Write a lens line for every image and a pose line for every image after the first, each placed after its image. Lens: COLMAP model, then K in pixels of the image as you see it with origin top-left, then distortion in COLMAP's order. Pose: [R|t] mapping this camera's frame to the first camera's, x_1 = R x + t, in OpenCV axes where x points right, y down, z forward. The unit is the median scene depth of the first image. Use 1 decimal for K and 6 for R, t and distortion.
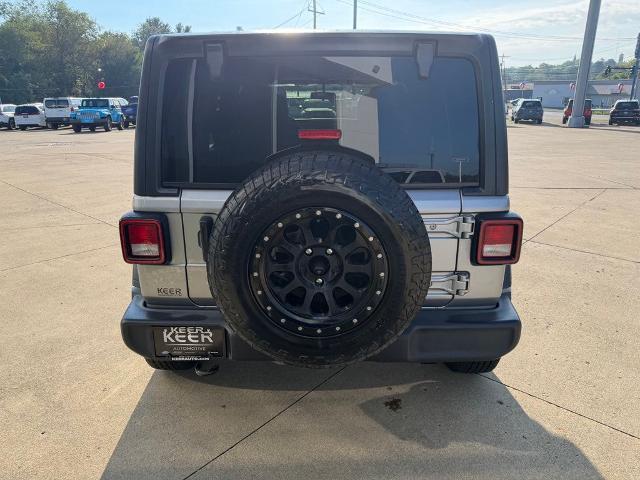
lens RADIAL K [[454.9, 0, 324.0], [0, 454.9, 239.7], [0, 0, 1]] dist [0.002018, -0.008284]
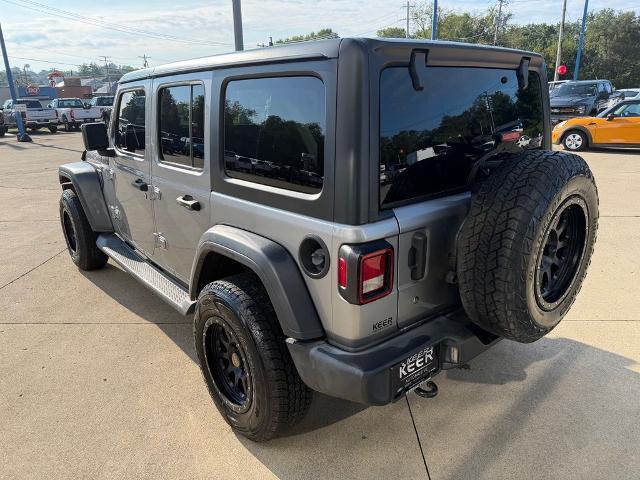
lens RADIAL K [[454.9, 0, 324.0], [0, 454.9, 239.7], [0, 0, 1]] dist [0.002018, -0.008284]
pose [[0.750015, -0.211286, 0.626766, -0.769419], [0.211342, 0.974484, 0.075603, -0.114501], [-0.626748, 0.075759, 0.775531, 0.293973]]
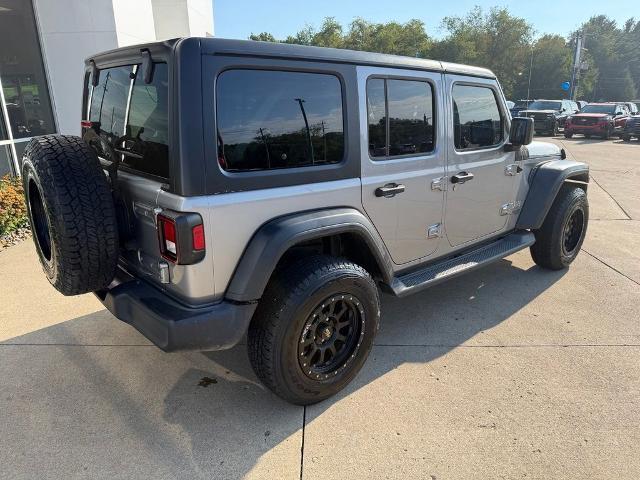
lens RADIAL K [[446.4, 0, 321.4], [0, 446.4, 244.3], [0, 0, 1]] dist [0.003787, 0.001108]
pose [[0.667351, 0.237742, -0.705777, 1.012323], [-0.232510, 0.966820, 0.105824, -0.136009], [0.707518, 0.093479, 0.700486, 0.405927]]
